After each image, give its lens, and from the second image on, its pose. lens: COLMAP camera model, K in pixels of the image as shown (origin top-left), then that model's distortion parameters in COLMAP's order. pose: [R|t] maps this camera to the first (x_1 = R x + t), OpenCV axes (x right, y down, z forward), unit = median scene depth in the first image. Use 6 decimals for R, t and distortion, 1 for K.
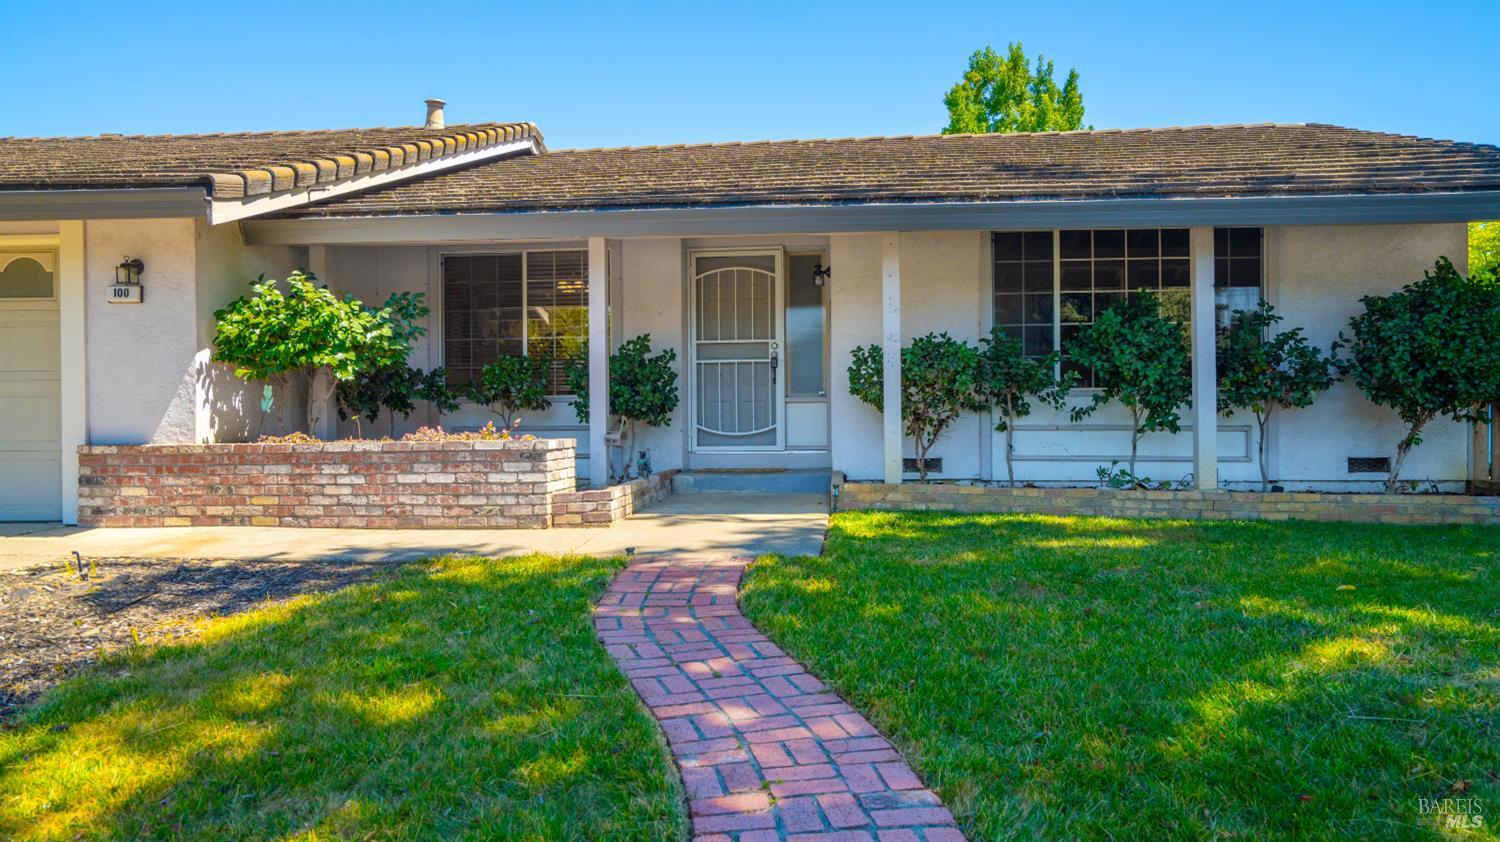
lens RADIAL K [[1064.1, 0, 747.6], [0, 1064.1, 420.4], [0, 0, 1]] dist [0.019138, 0.005570]
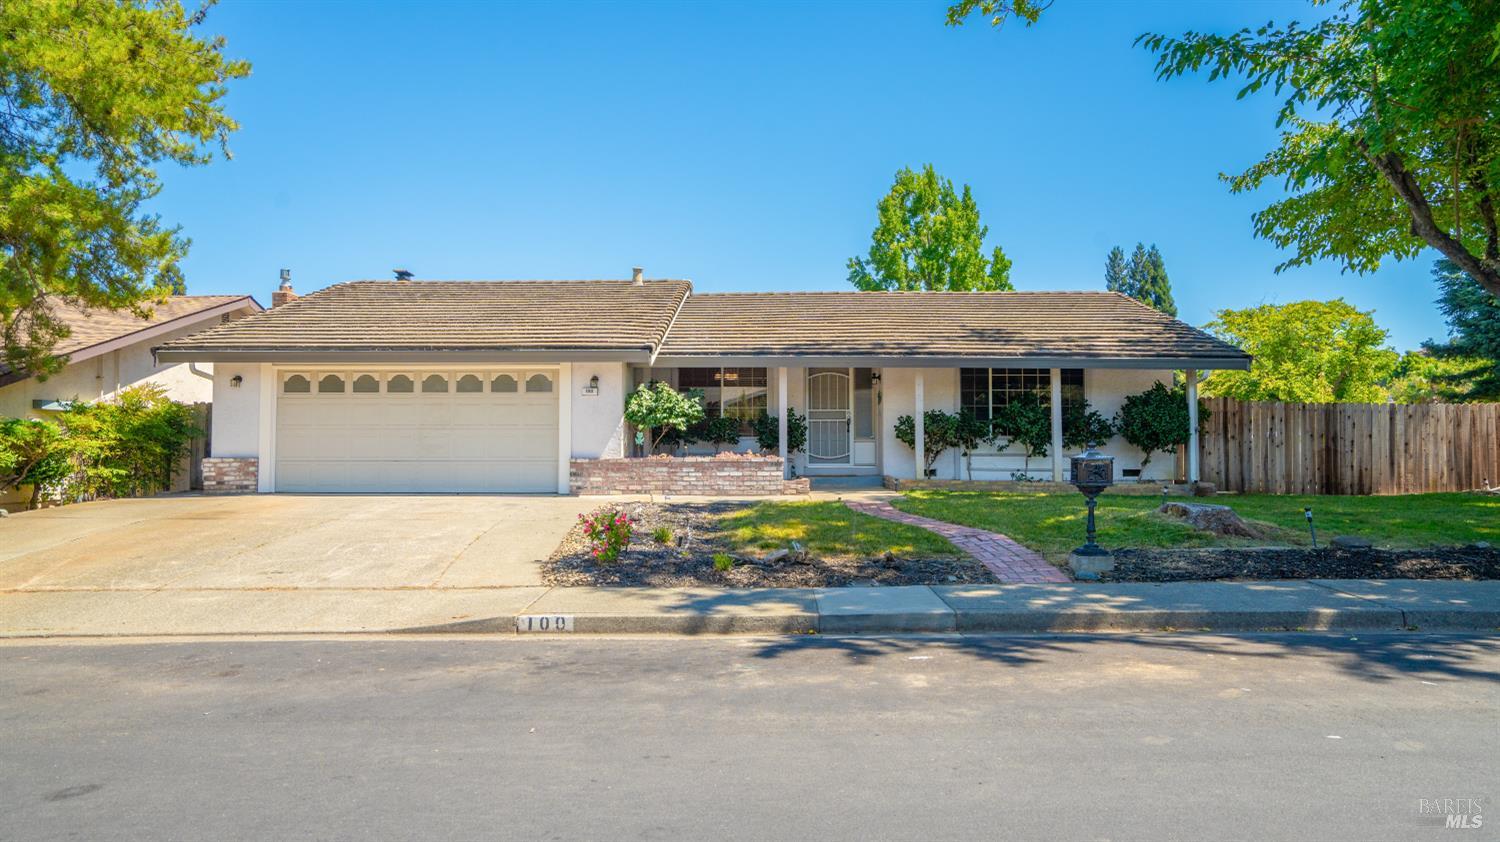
lens RADIAL K [[986.4, 0, 752.1], [0, 986.4, 411.9], [0, 0, 1]] dist [-0.004890, 0.000379]
pose [[0.996476, 0.010963, 0.083164, -0.365050], [-0.007186, 0.998935, -0.045585, 0.015076], [-0.083575, 0.044827, 0.995493, -0.961612]]
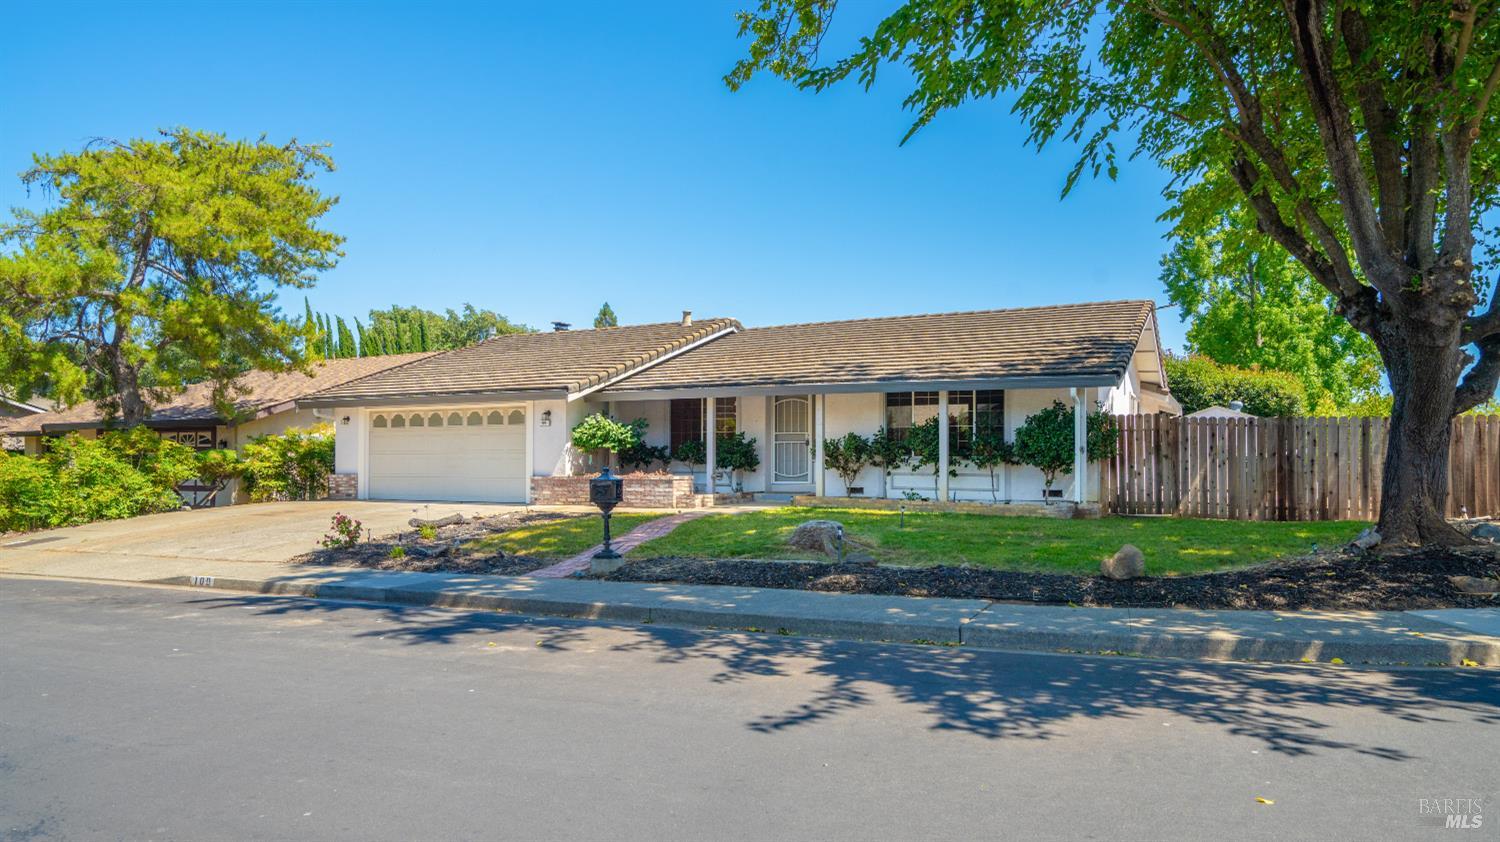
lens RADIAL K [[986.4, 0, 727.7], [0, 986.4, 453.7], [0, 0, 1]] dist [-0.004890, 0.000379]
pose [[0.926043, 0.003174, -0.377404, 0.753114], [-0.008643, 0.999881, -0.012800, -0.006530], [0.377319, 0.015115, 0.925960, -1.089338]]
